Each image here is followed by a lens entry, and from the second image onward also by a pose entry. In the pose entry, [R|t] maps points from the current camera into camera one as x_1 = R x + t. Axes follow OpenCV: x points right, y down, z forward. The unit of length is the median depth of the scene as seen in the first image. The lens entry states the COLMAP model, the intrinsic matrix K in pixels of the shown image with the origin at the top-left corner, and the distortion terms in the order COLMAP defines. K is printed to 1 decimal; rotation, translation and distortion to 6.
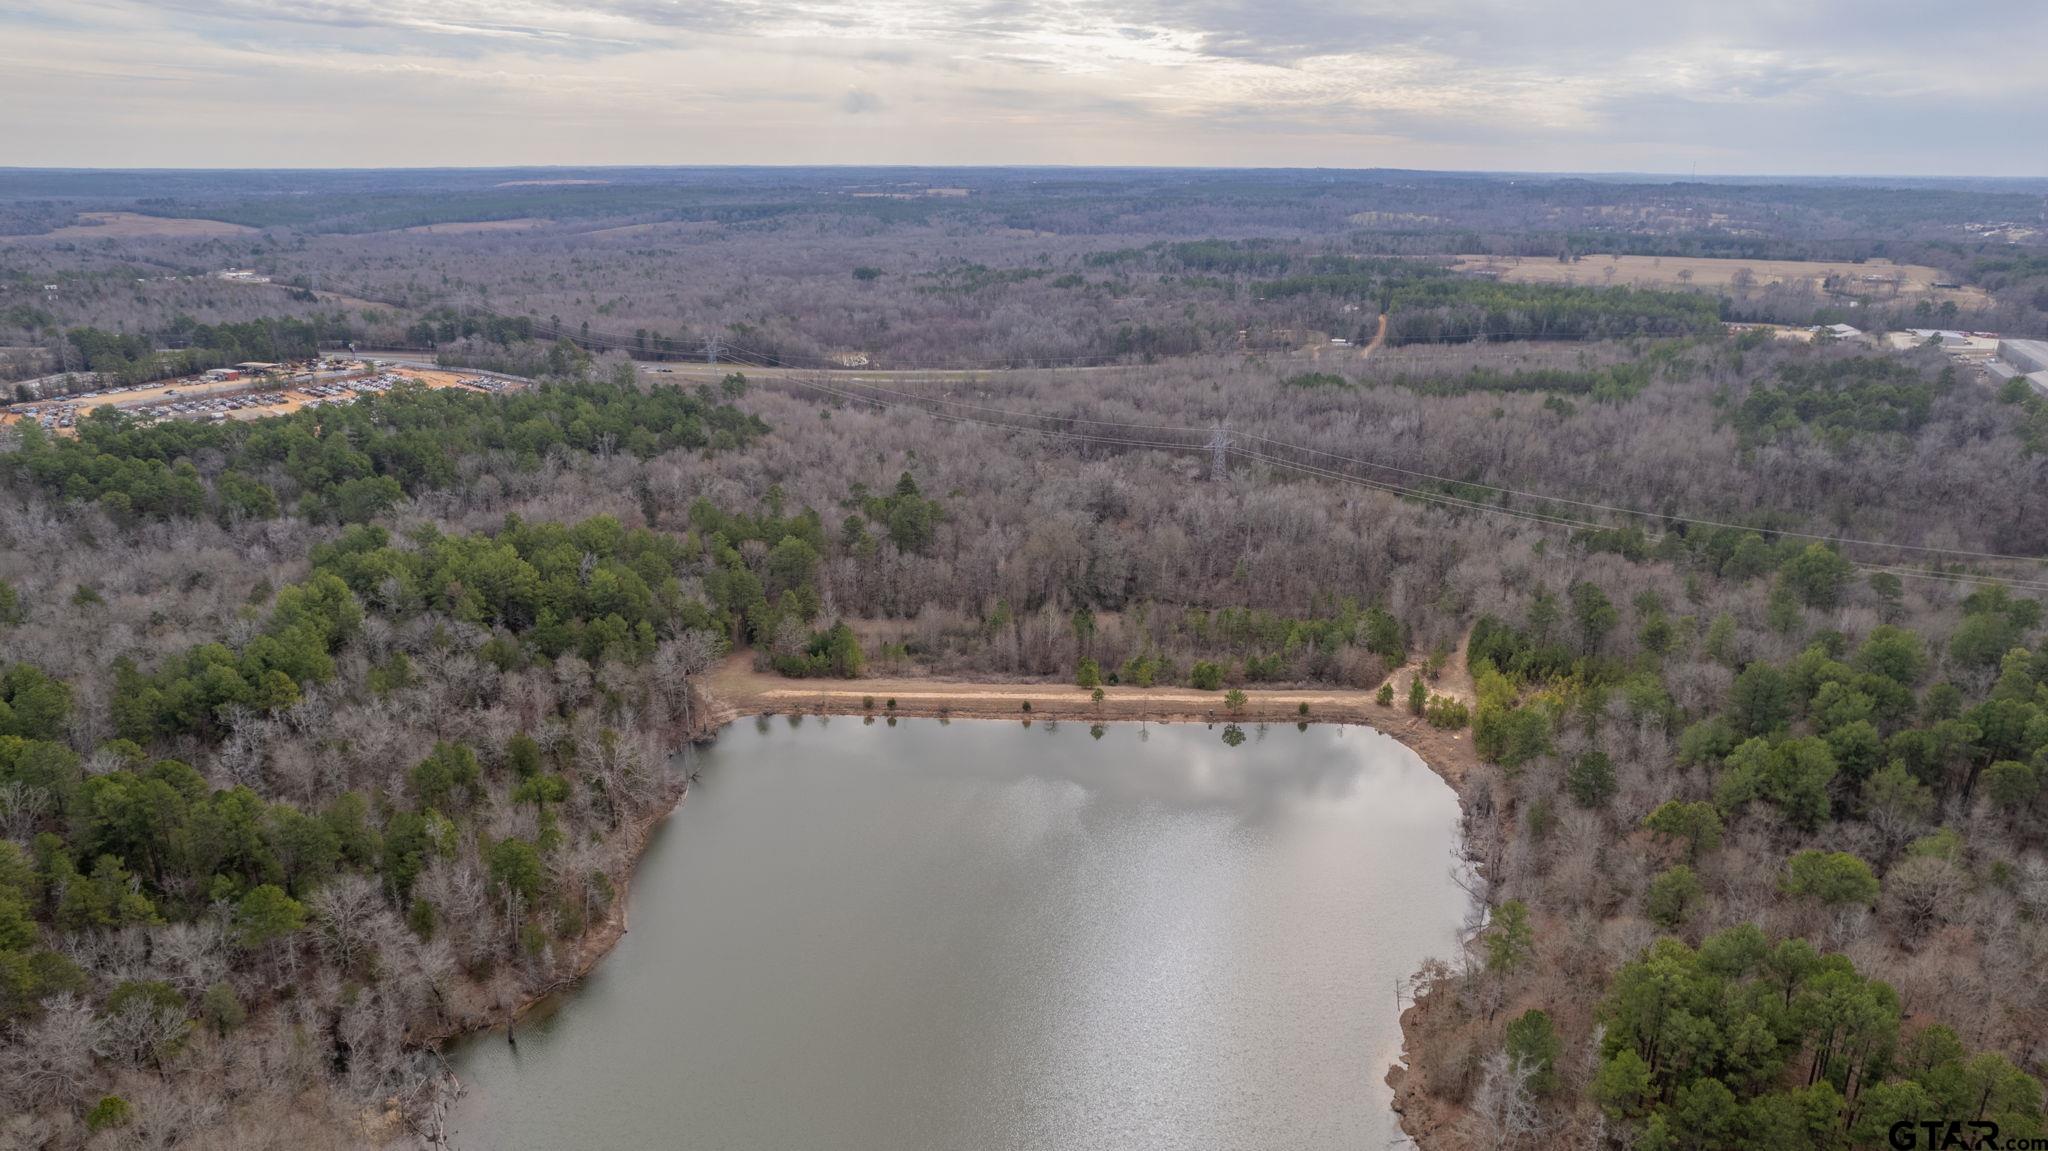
lens RADIAL K [[1300.0, 0, 1027.5], [0, 1300.0, 576.2], [0, 0, 1]] dist [-0.086812, 0.073459]
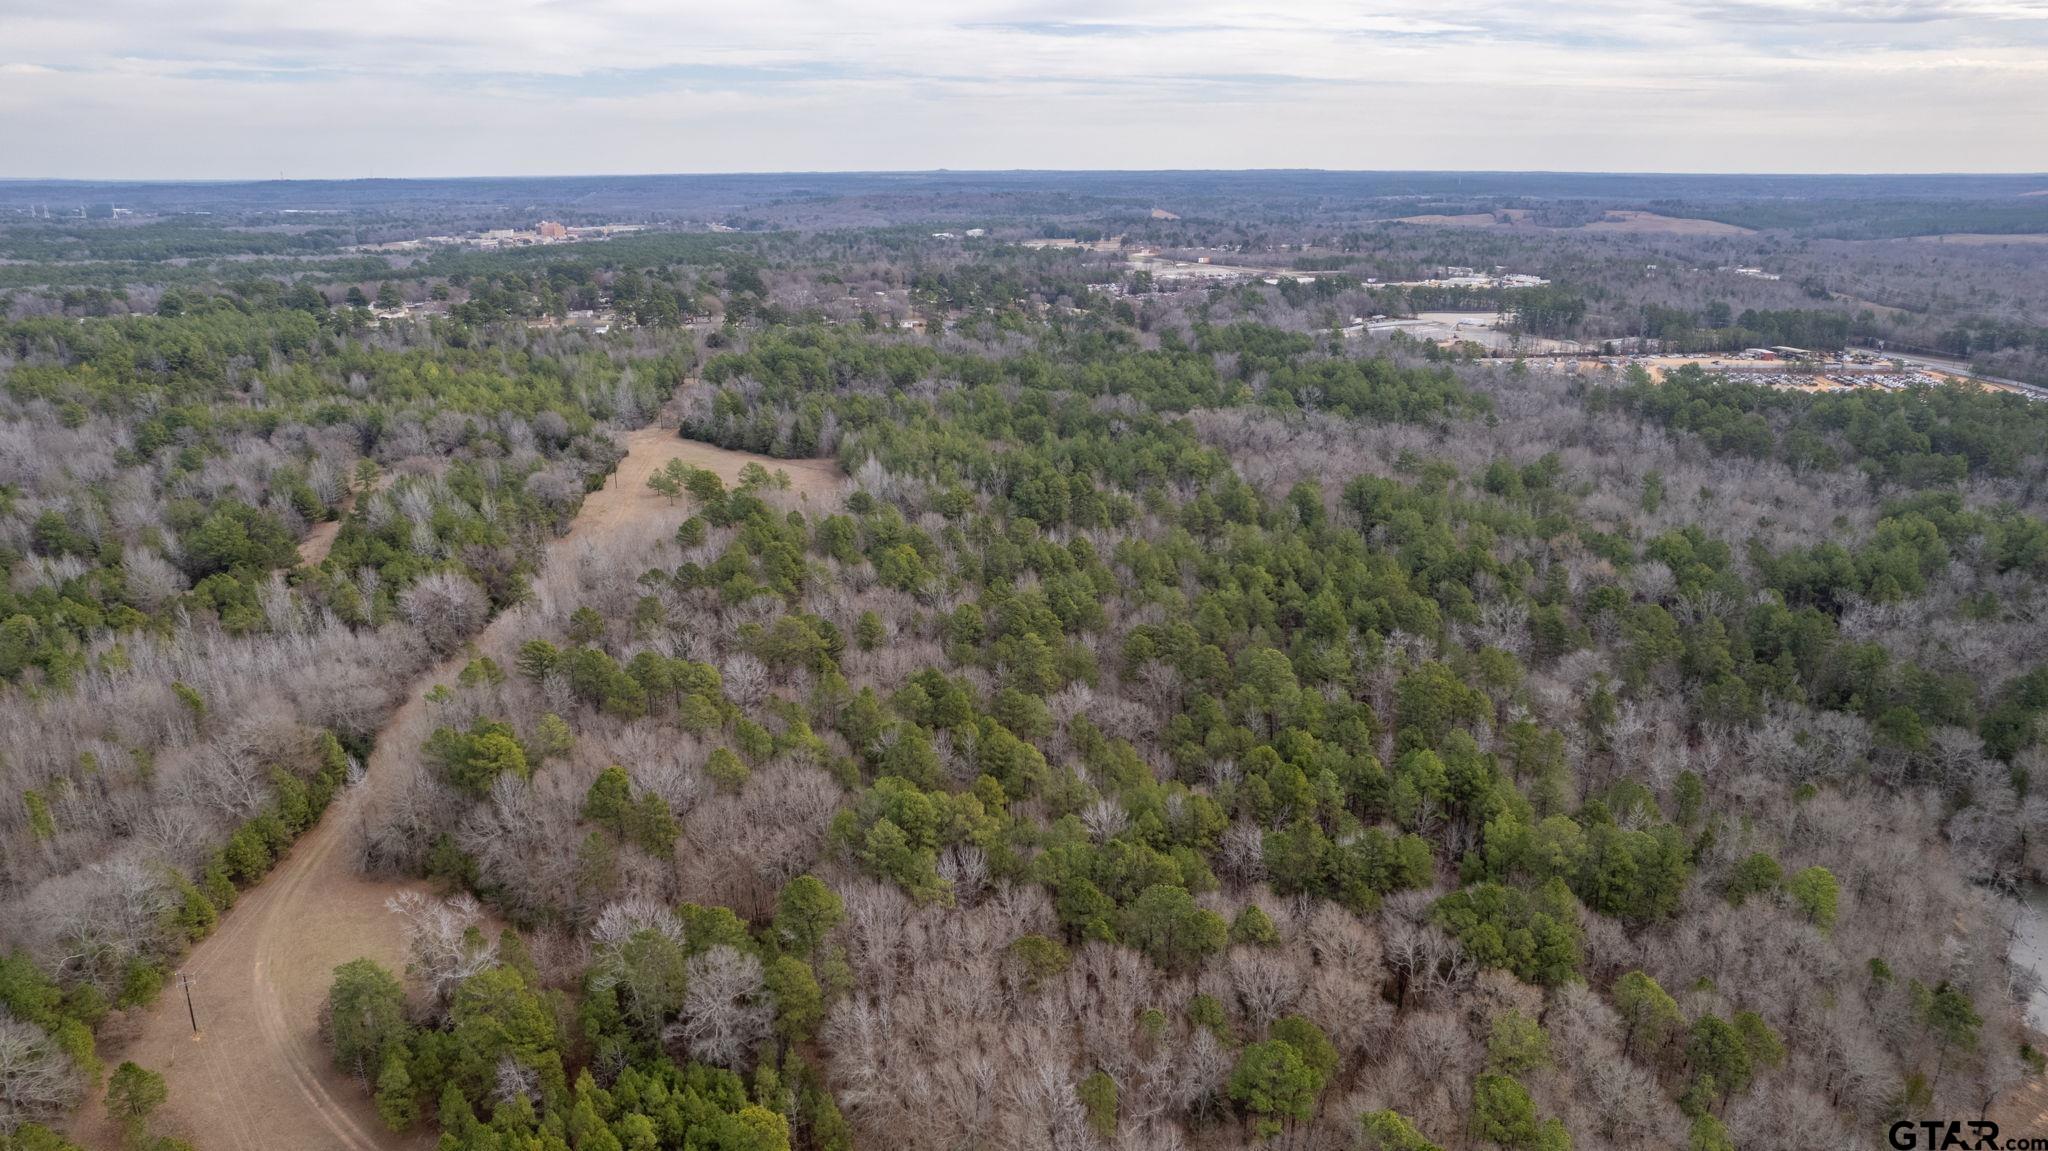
lens RADIAL K [[1300.0, 0, 1027.5], [0, 1300.0, 576.2], [0, 0, 1]] dist [-0.086812, 0.073459]
pose [[0.526476, 0.249747, -0.812681, -0.011483], [-0.252867, 0.958621, 0.130782, 0.045355], [0.811715, 0.136646, 0.567843, -0.135284]]
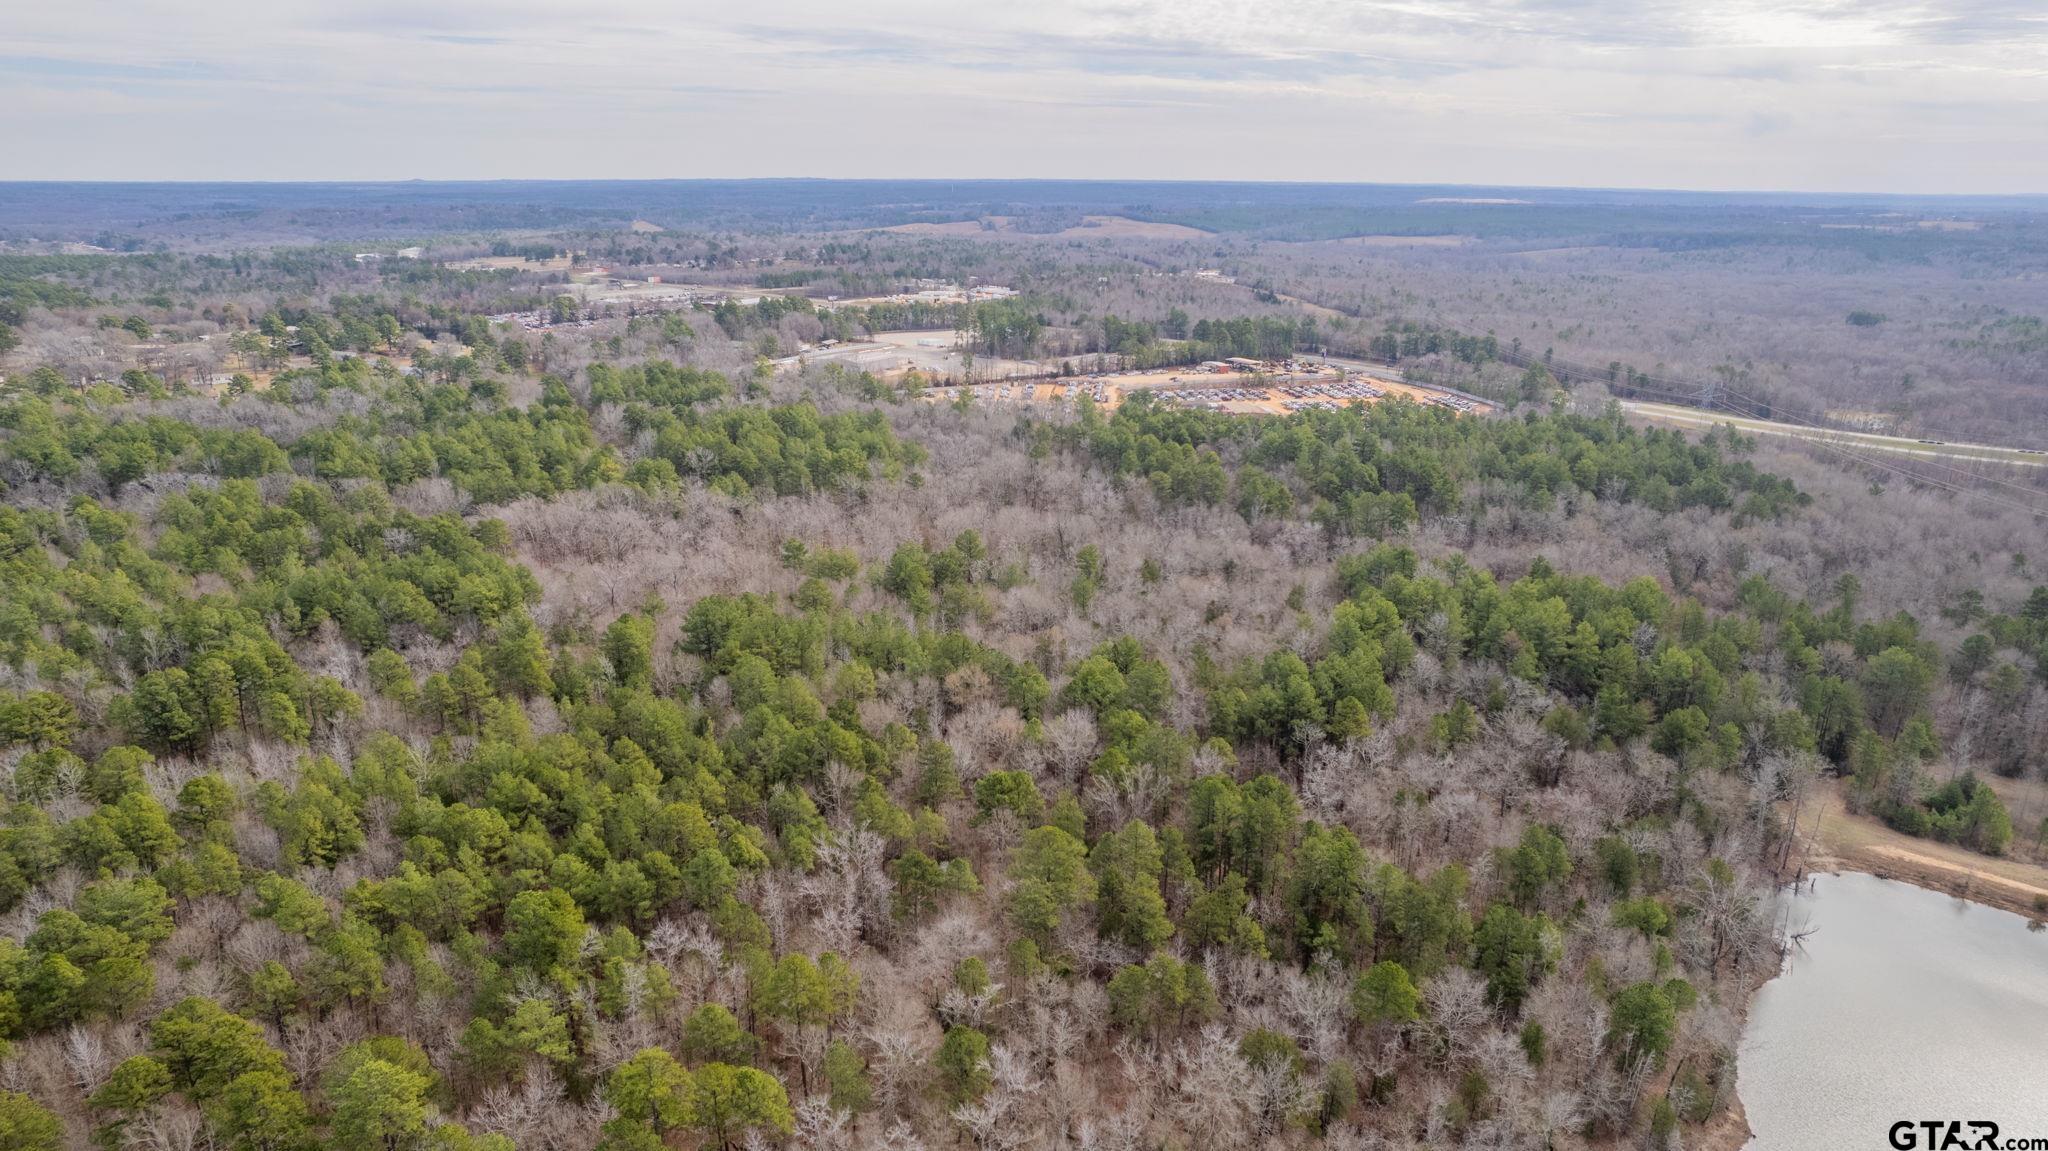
lens RADIAL K [[1300.0, 0, 1027.5], [0, 1300.0, 576.2], [0, 0, 1]] dist [-0.086812, 0.073459]
pose [[0.793487, 0.179341, -0.581562, -0.085364], [-0.187399, 0.981164, 0.046881, -0.005417], [0.579016, 0.071784, 0.812150, 0.022720]]
